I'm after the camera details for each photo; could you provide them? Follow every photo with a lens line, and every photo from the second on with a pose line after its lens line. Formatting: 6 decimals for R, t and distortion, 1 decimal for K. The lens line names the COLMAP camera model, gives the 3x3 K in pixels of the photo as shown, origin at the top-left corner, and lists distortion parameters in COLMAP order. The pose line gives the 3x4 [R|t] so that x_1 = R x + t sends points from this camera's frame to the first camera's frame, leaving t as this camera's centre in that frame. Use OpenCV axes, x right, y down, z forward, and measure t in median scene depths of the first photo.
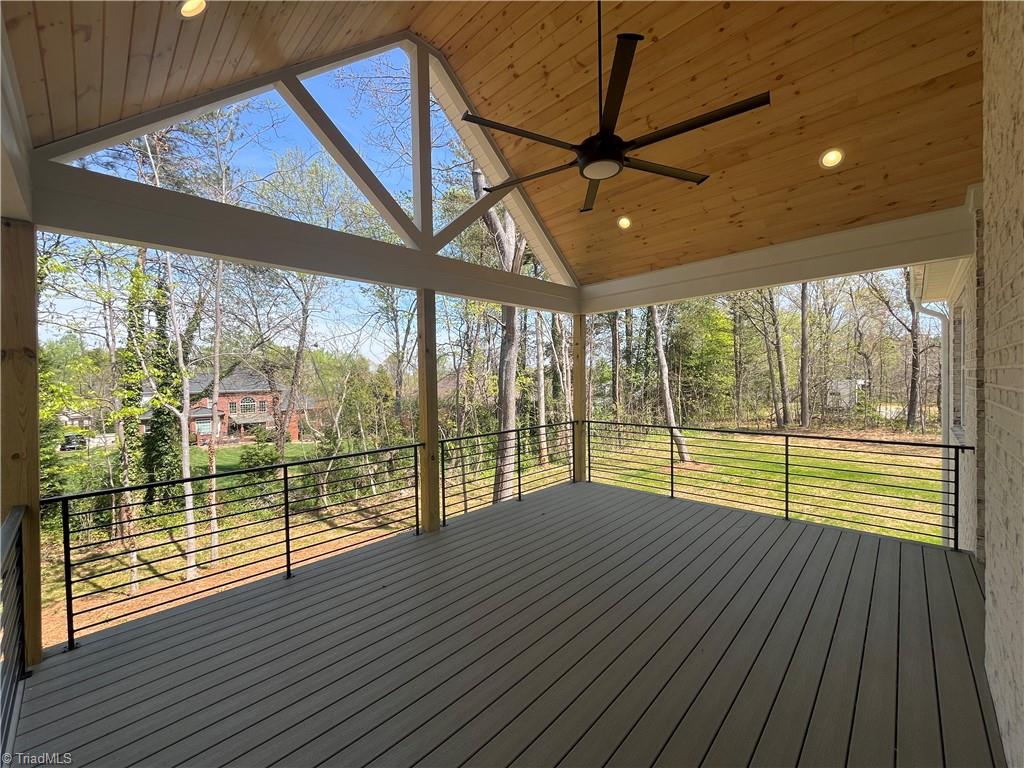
lens RADIAL K [[417.4, 0, 511.3], [0, 417.4, 384.7], [0, 0, 1]] dist [-0.001567, -0.000343]
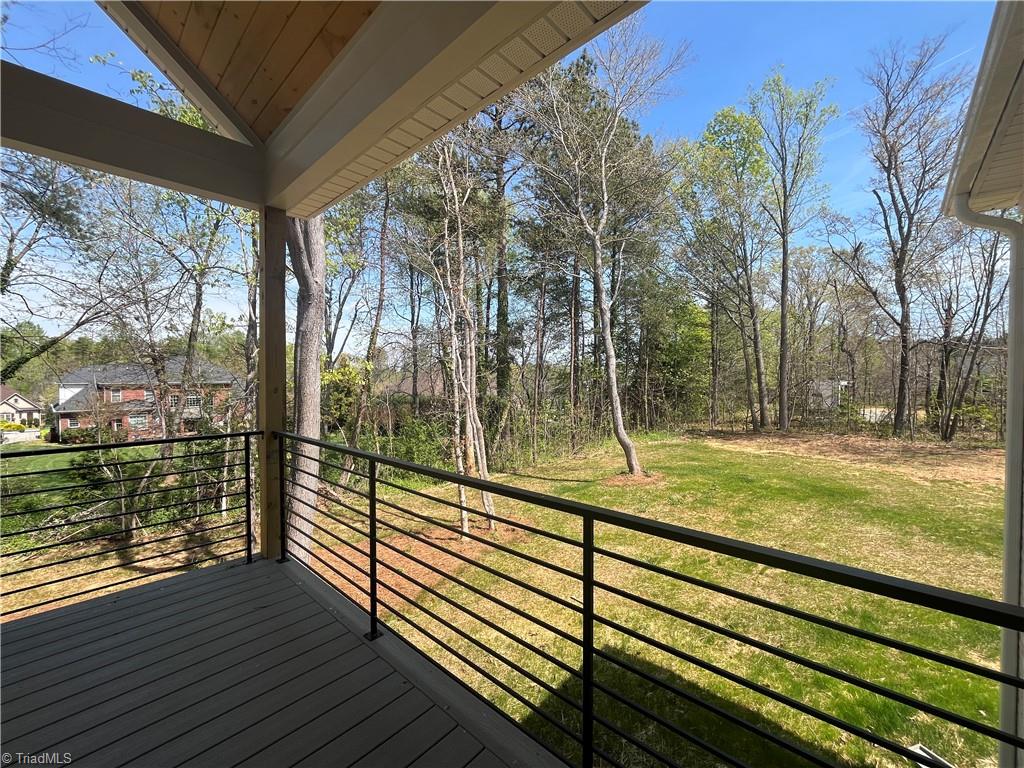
lens RADIAL K [[417.4, 0, 509.1], [0, 417.4, 385.1], [0, 0, 1]] dist [-0.001567, -0.000343]
pose [[0.999633, 0.014623, 0.022797, 0.083076], [-0.014759, 0.999874, 0.005806, 0.006224], [-0.022709, -0.006140, 0.999723, 0.102328]]
